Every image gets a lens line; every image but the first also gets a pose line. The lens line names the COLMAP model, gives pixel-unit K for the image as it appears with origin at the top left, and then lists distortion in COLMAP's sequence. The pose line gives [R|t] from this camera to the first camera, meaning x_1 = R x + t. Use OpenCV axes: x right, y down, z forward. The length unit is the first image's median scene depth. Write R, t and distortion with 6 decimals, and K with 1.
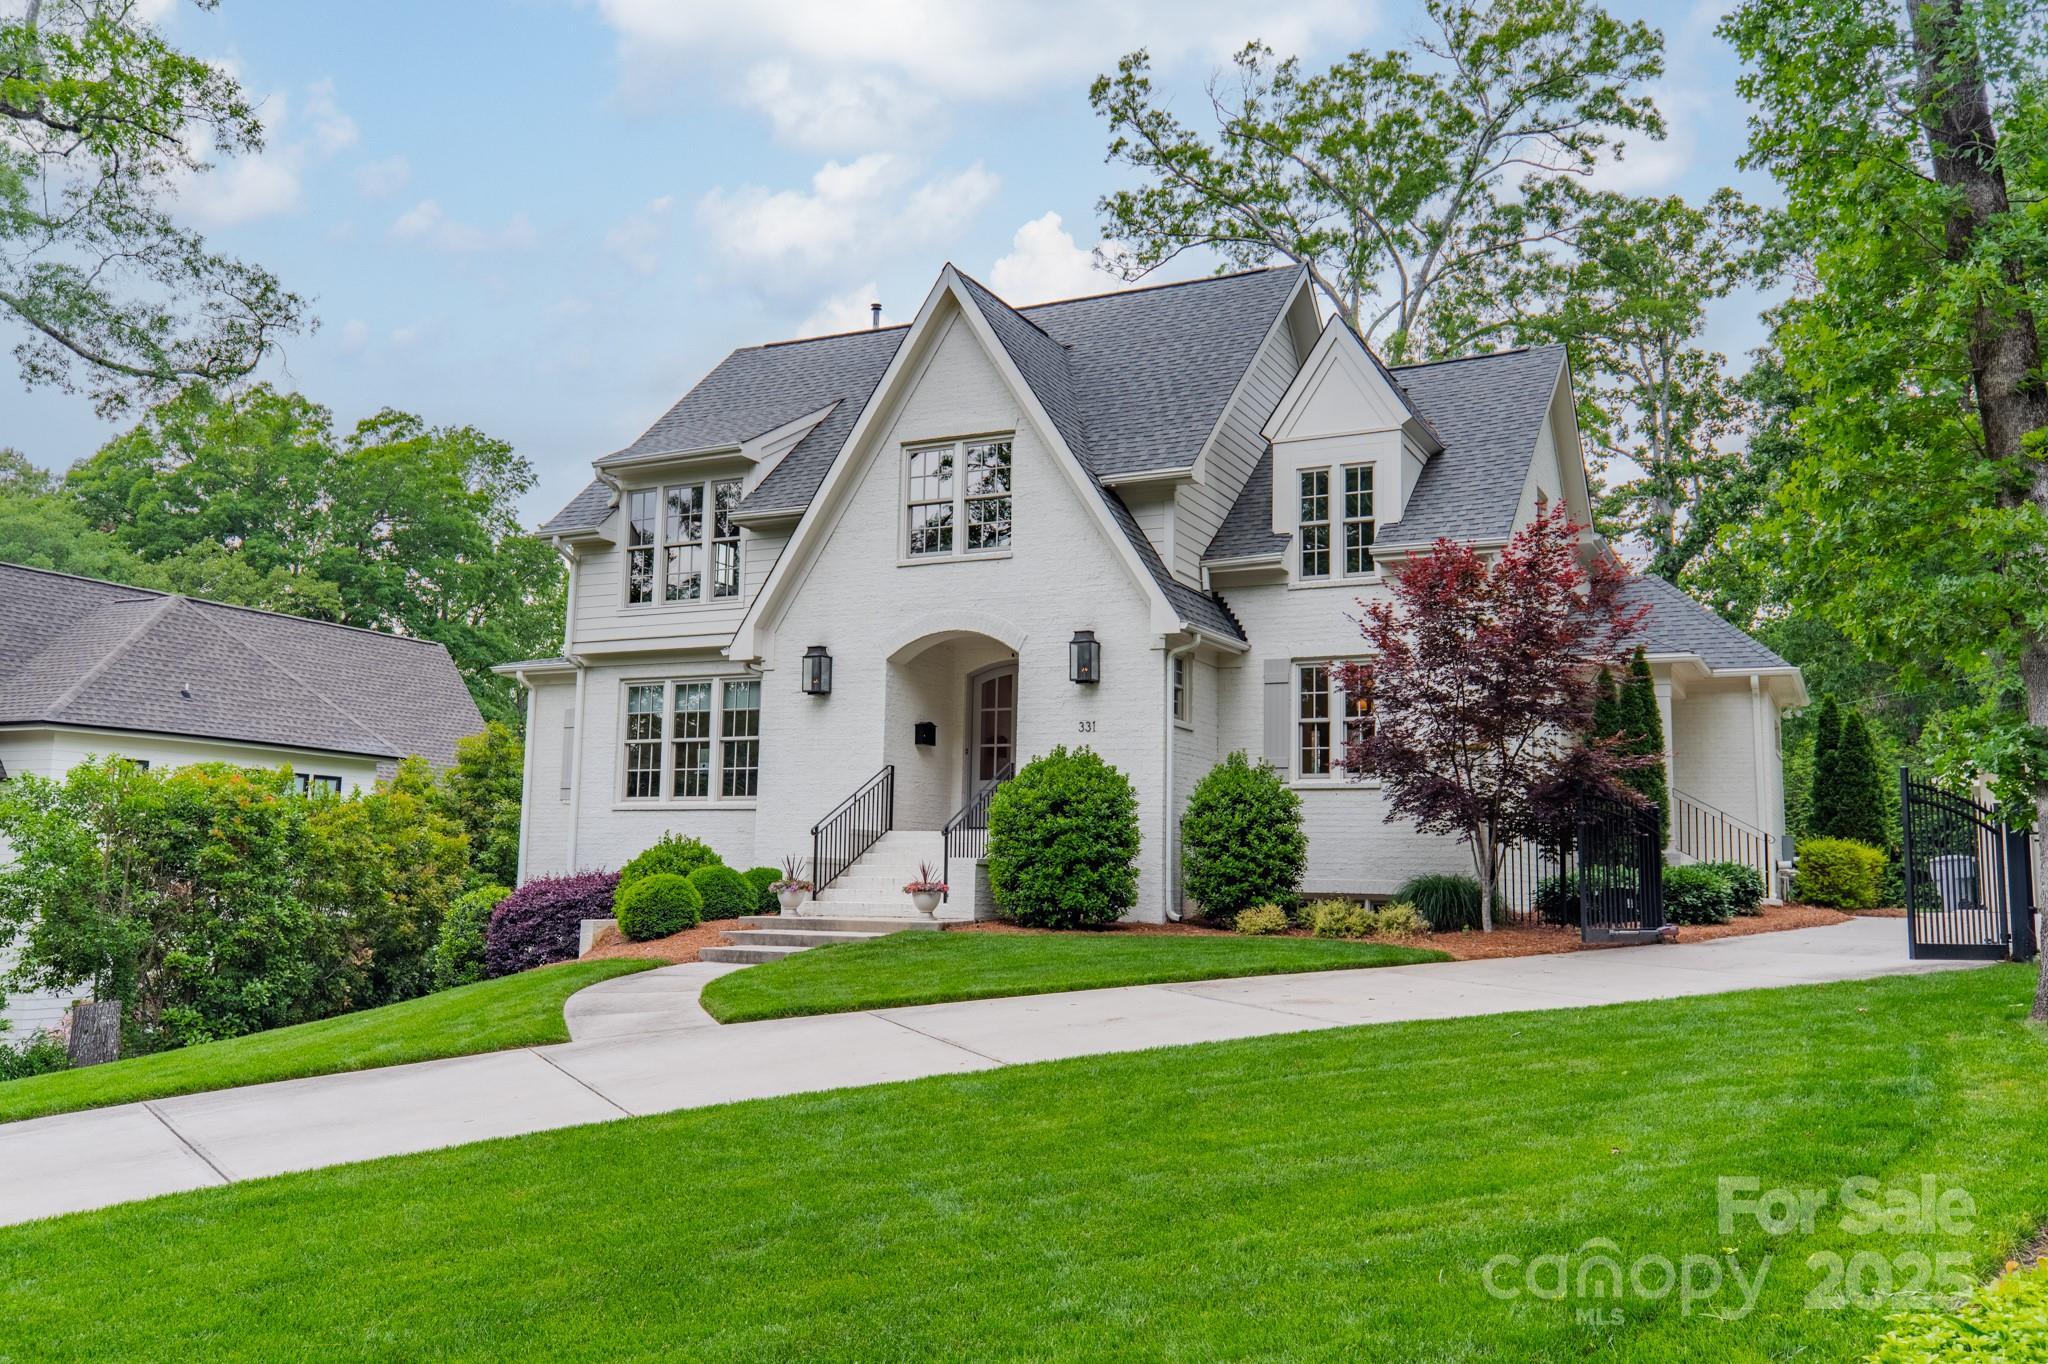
lens RADIAL K [[1649.4, 0, 1024.0], [0, 1649.4, 682.0], [0, 0, 1]] dist [0.056703, 0.000998]
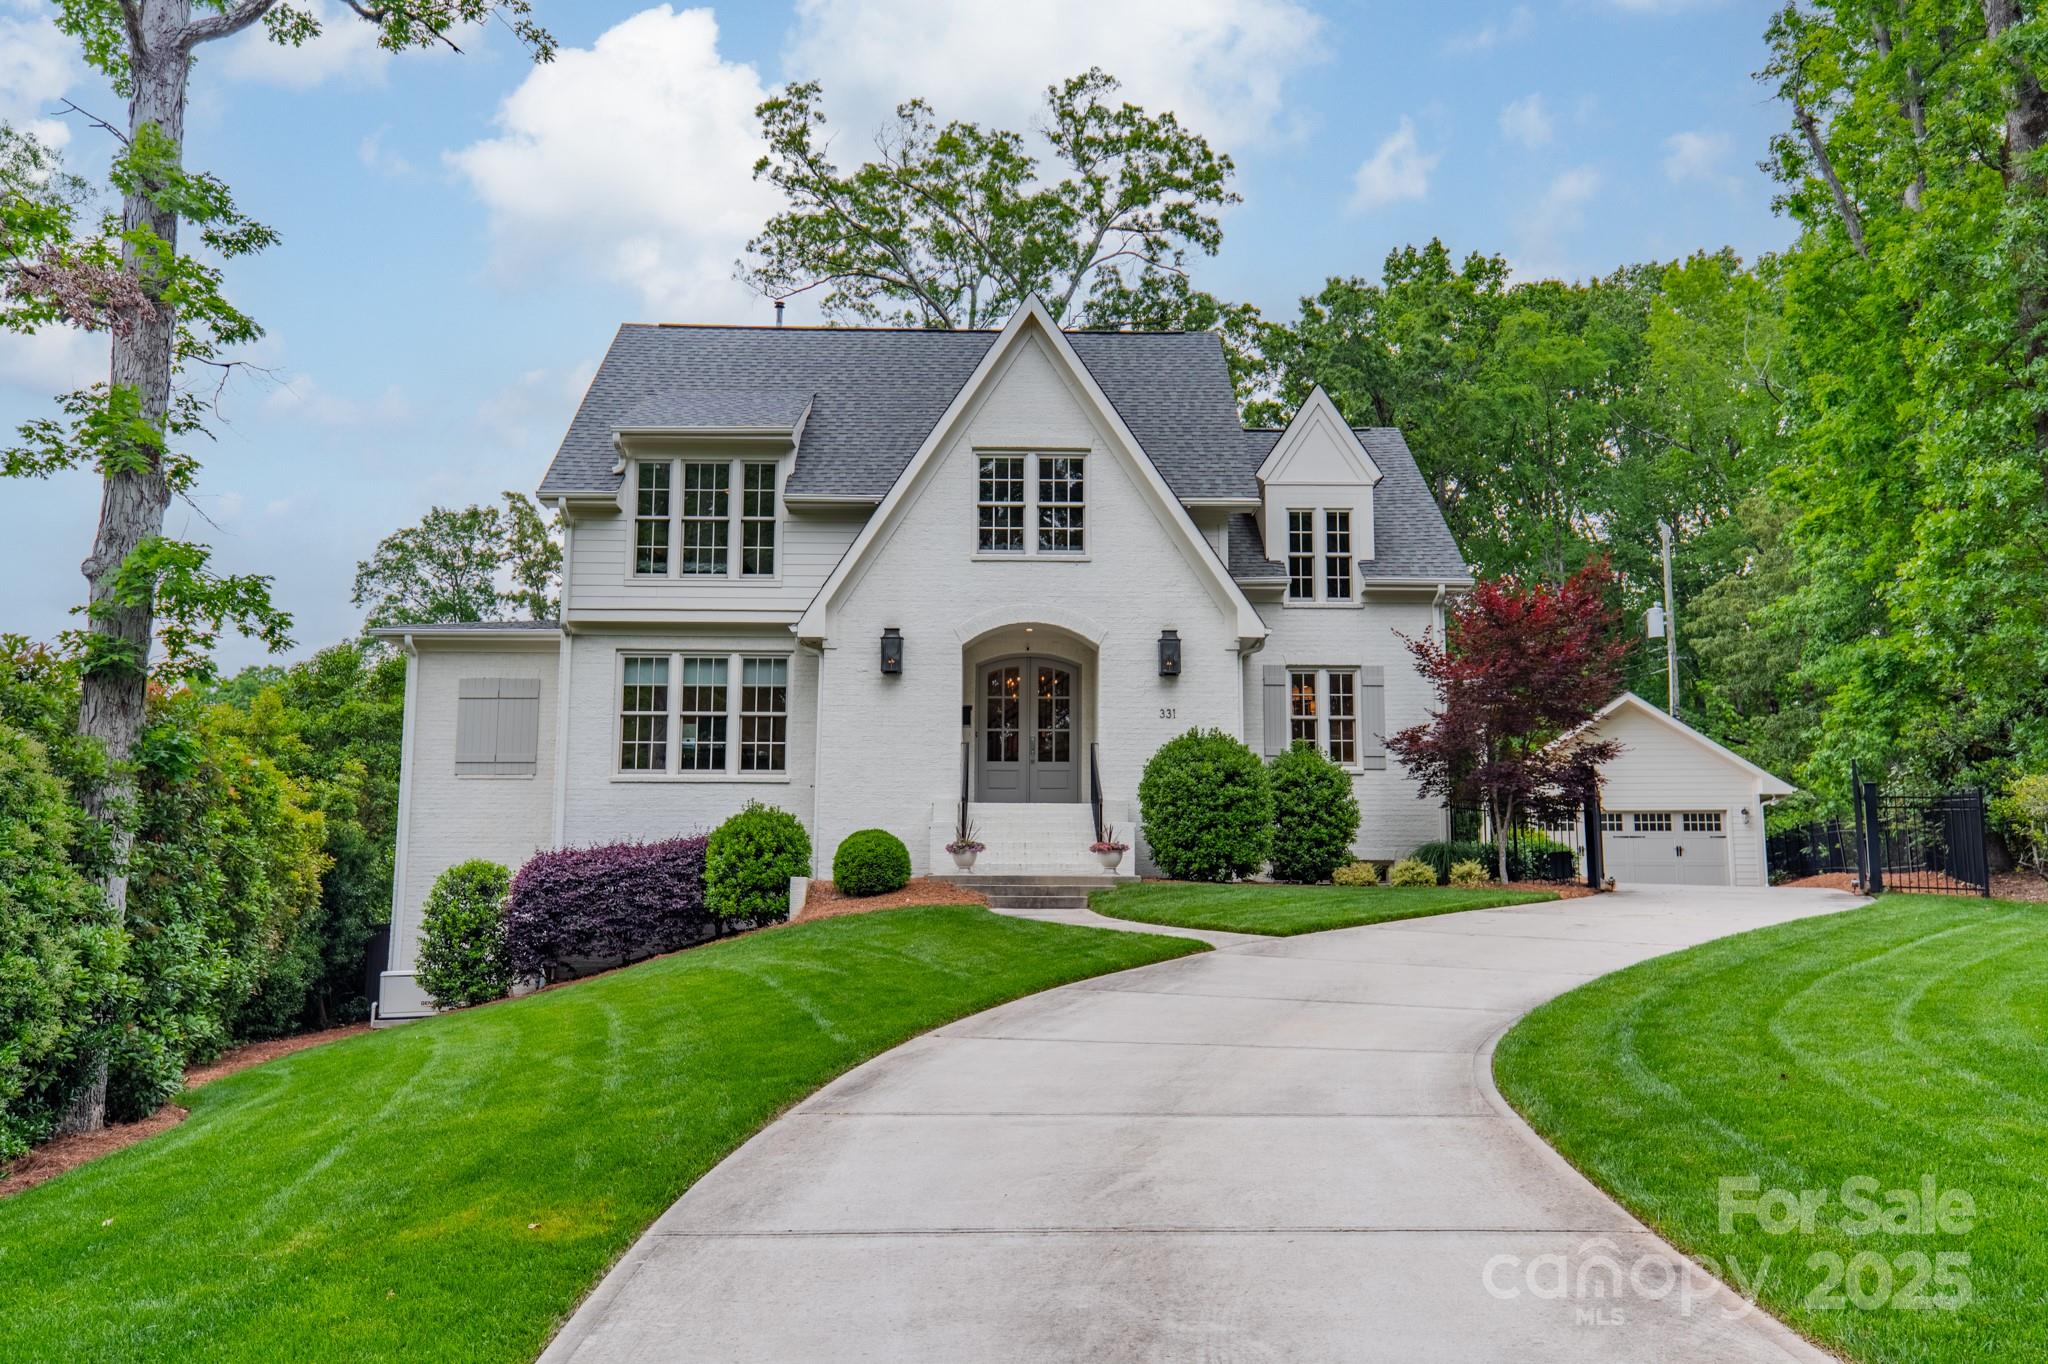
lens RADIAL K [[1634.8, 0, 1024.0], [0, 1634.8, 682.0], [0, 0, 1]] dist [0.103340, -0.000238]
pose [[0.894647, 0.052399, 0.443690, -0.509067], [-0.045281, 0.998619, -0.026631, 0.036436], [-0.444473, 0.003735, 0.895784, 0.016328]]
